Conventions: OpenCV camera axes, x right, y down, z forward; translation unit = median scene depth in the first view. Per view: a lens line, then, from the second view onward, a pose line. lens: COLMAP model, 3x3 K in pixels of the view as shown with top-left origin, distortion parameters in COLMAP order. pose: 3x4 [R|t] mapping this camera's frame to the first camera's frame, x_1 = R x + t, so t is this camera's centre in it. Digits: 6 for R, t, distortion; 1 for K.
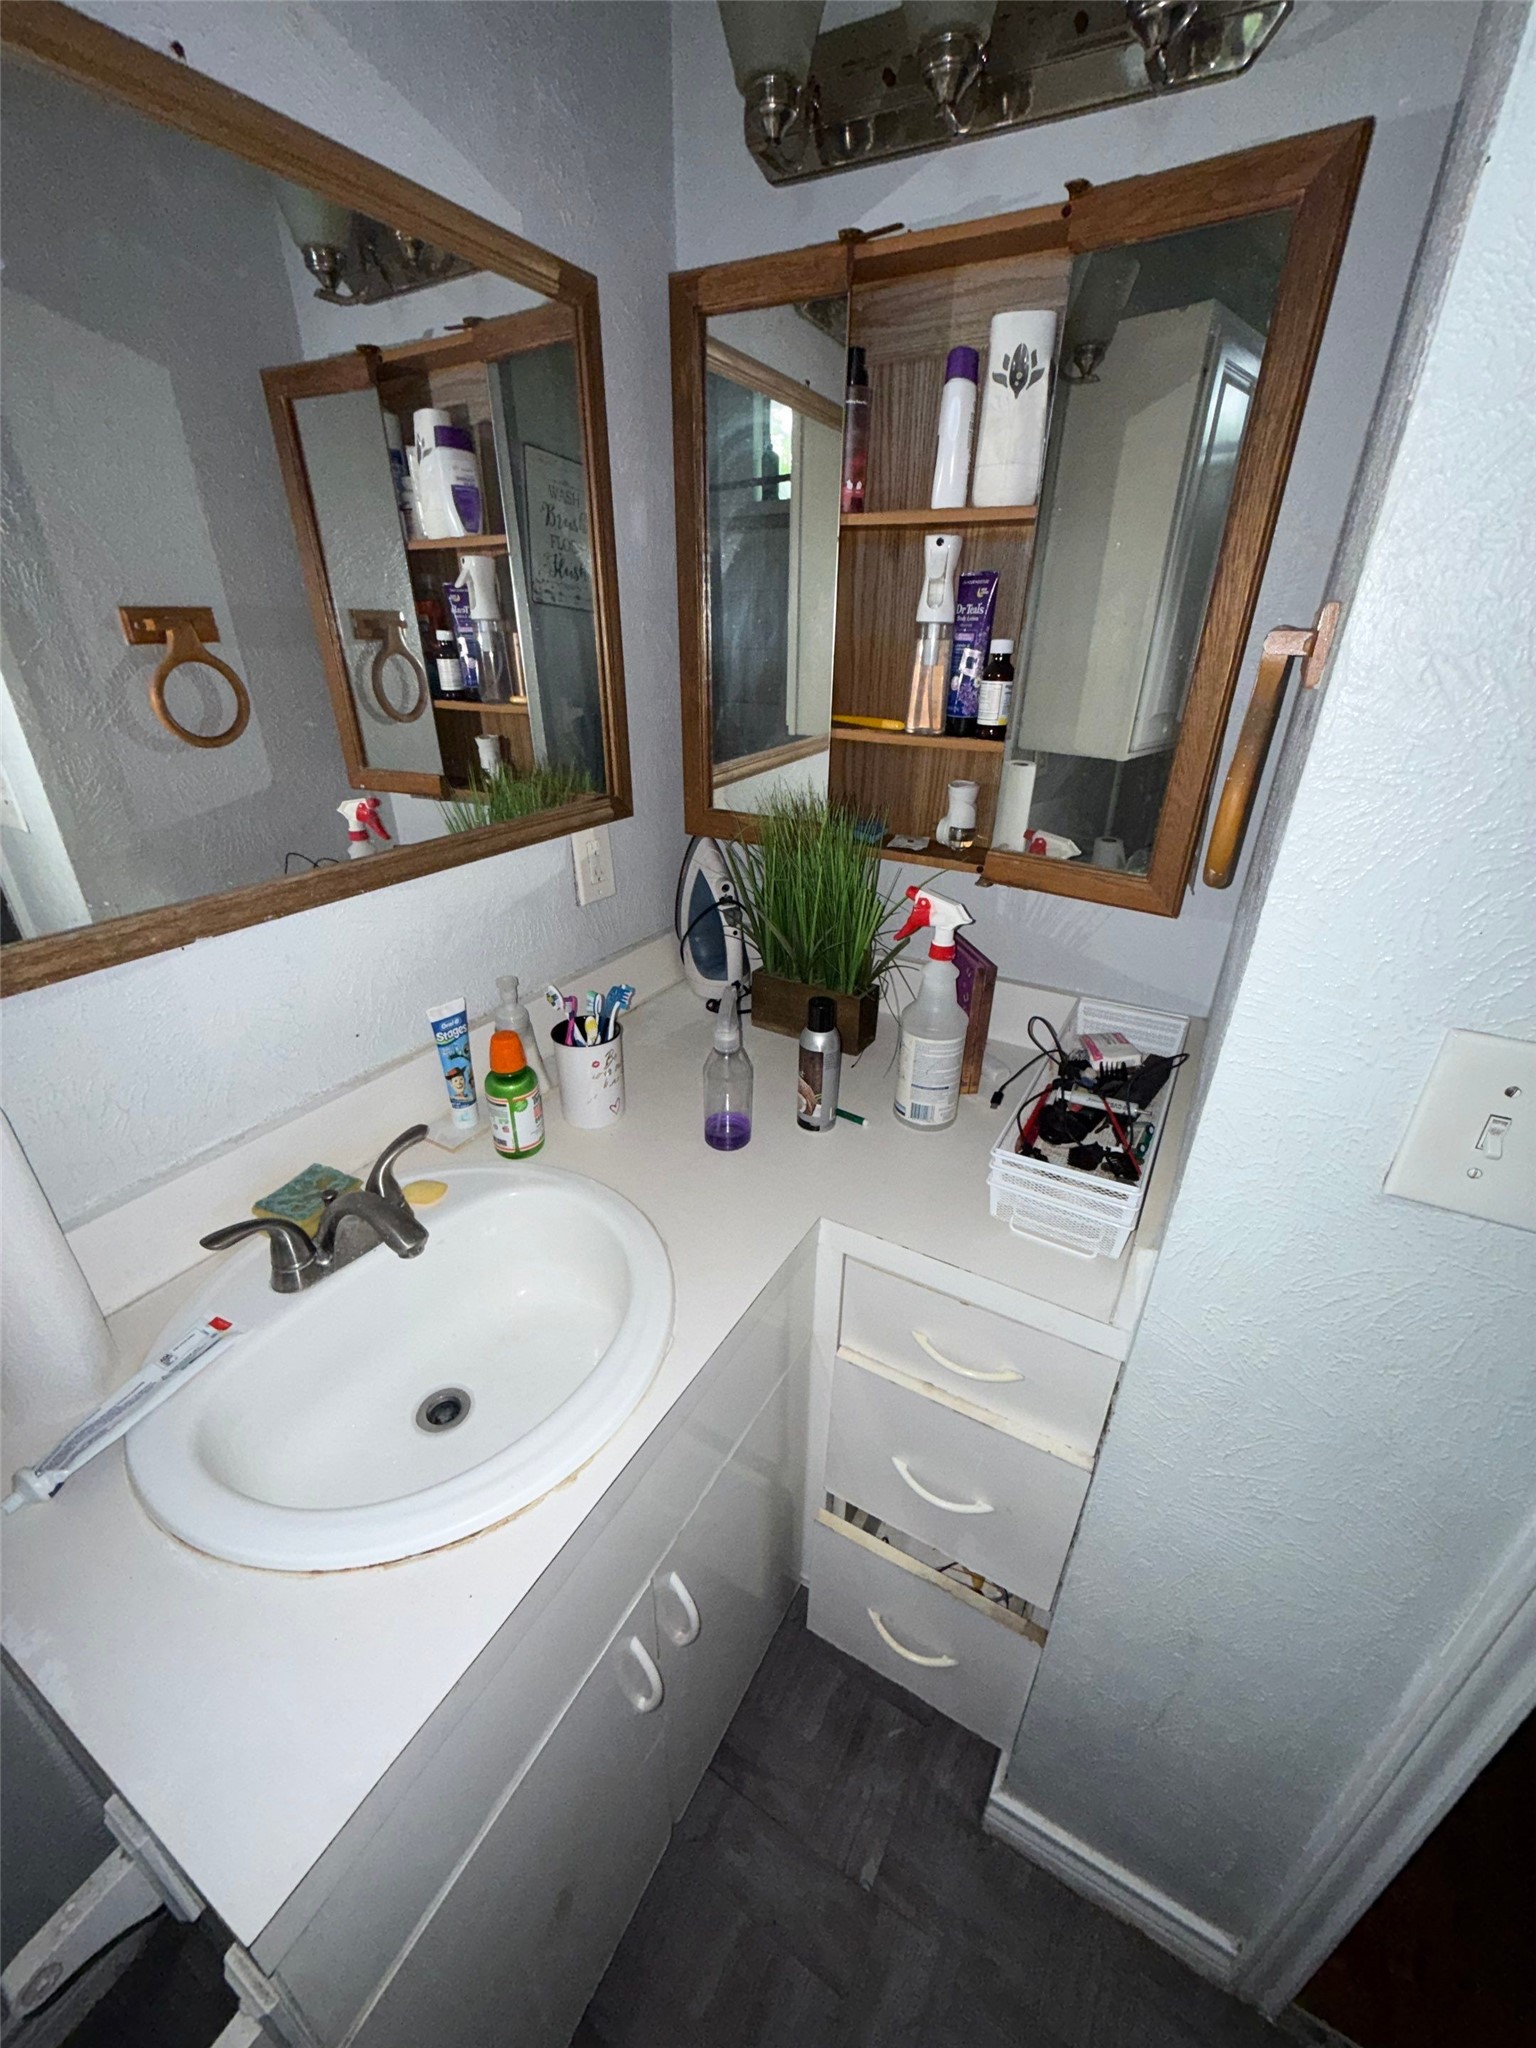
lens RADIAL K [[817.7, 0, 766.3], [0, 817.7, 1024.9], [0, 0, 1]] dist [0.002079, -0.000896]
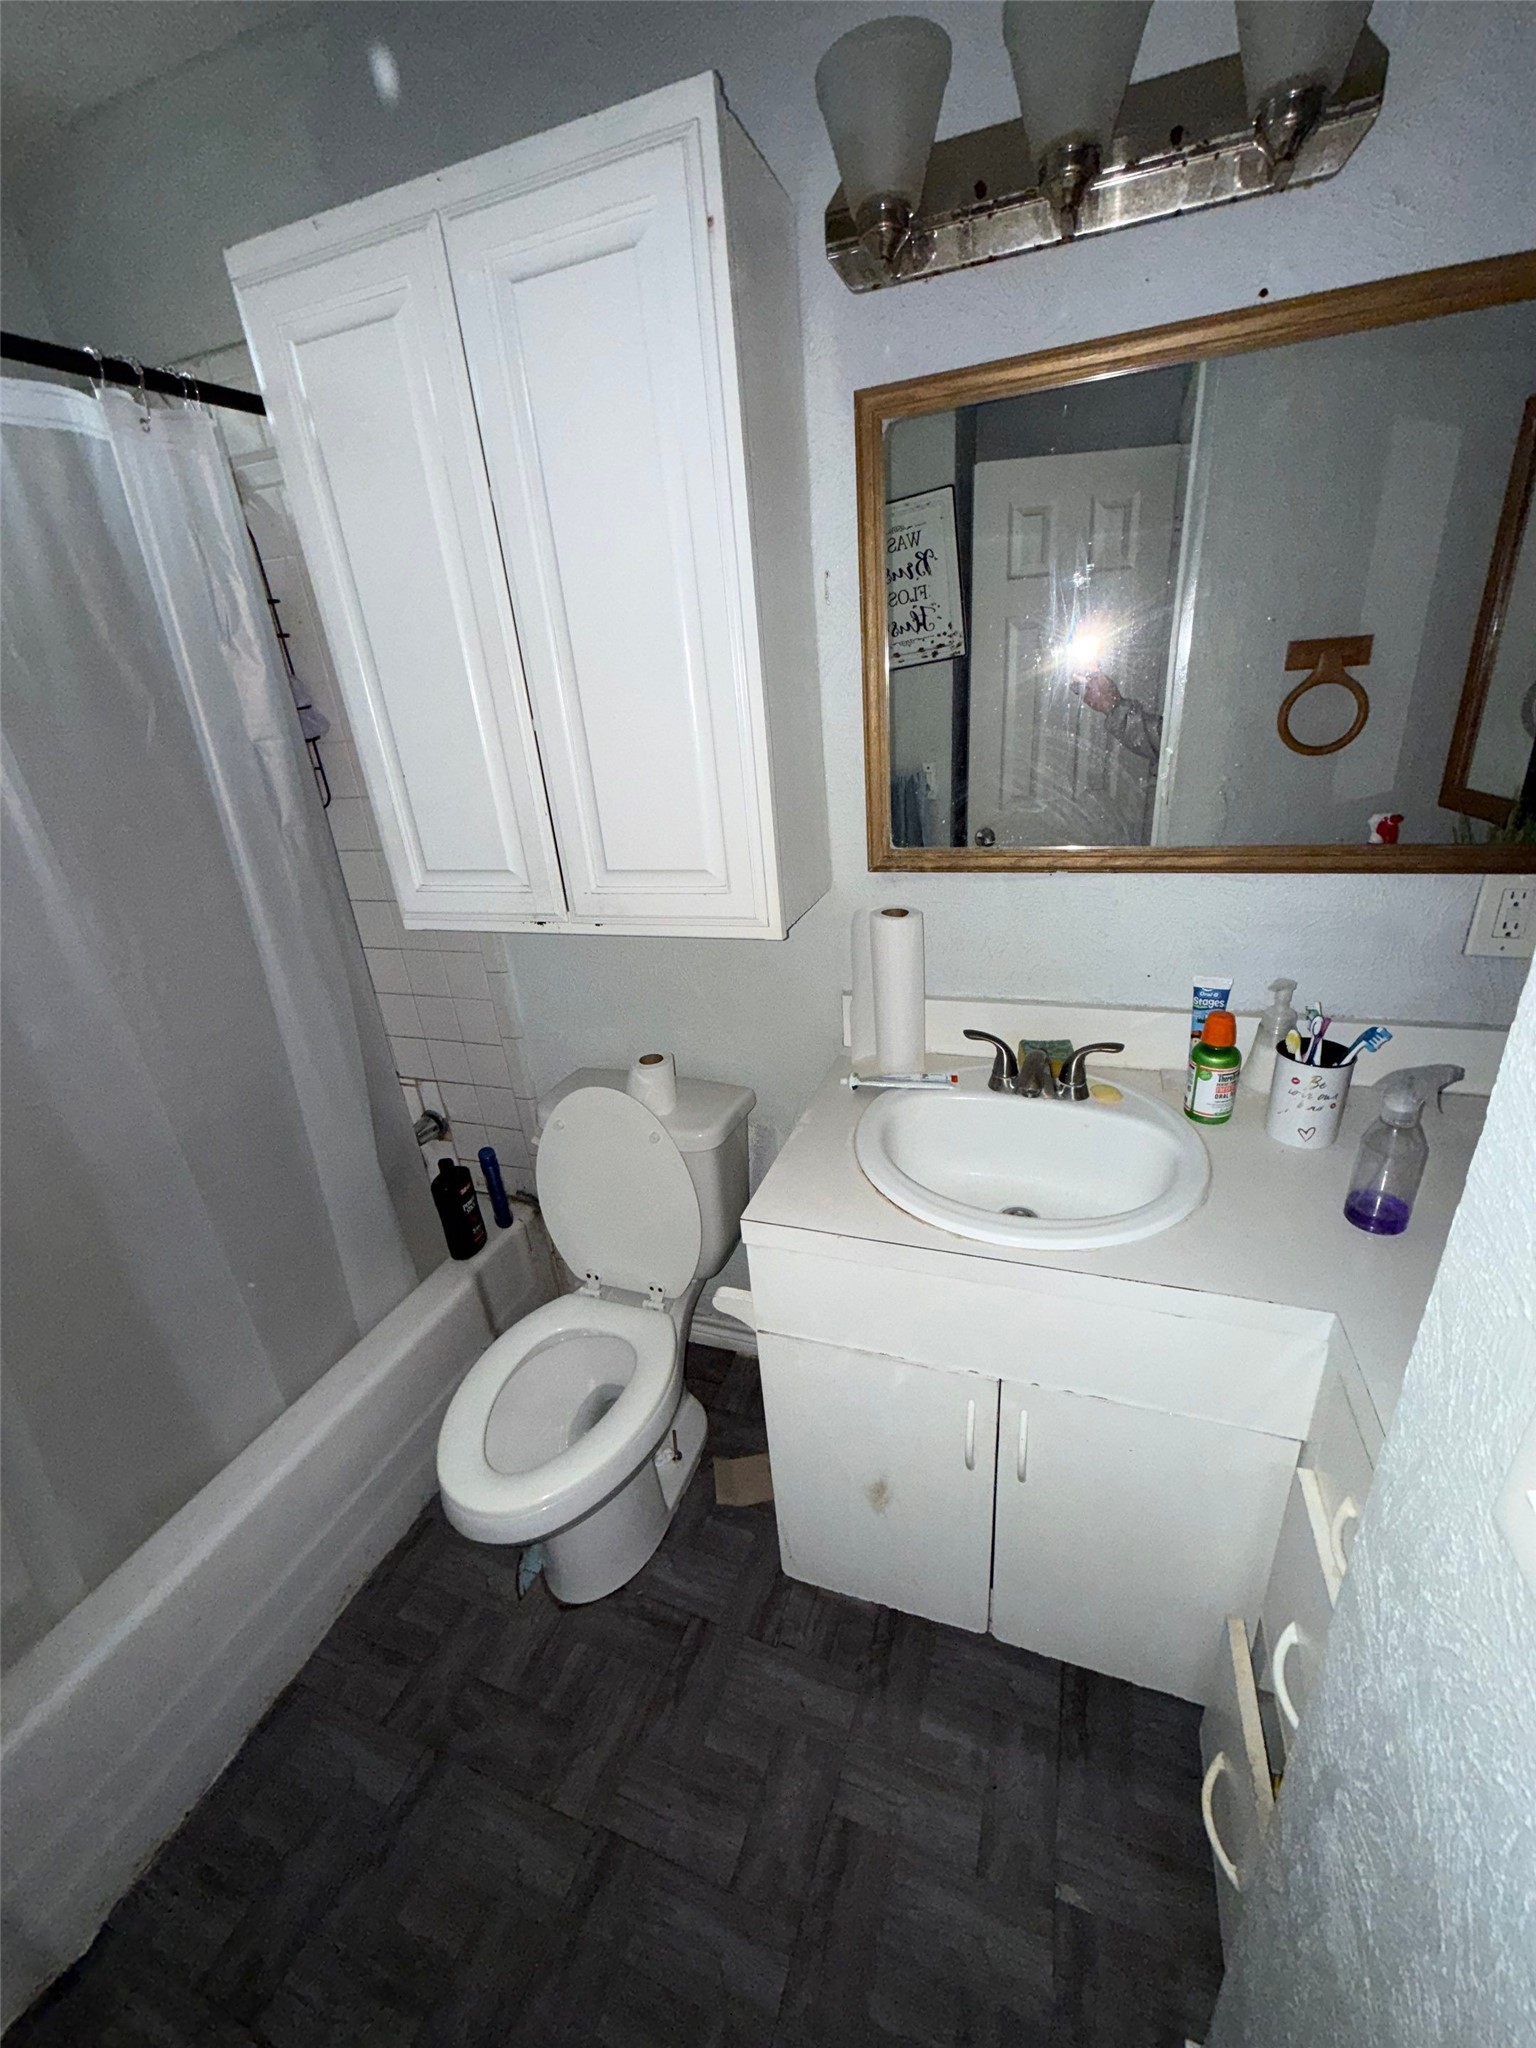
lens RADIAL K [[817.7, 0, 764.4], [0, 817.7, 1022.7], [0, 0, 1]] dist [0.002079, -0.000896]
pose [[0.167928, 0.364852, -0.915796, 0.622091], [-0.362540, 0.886742, 0.286799, -0.072280], [0.916714, 0.283851, 0.281183, 0.075168]]
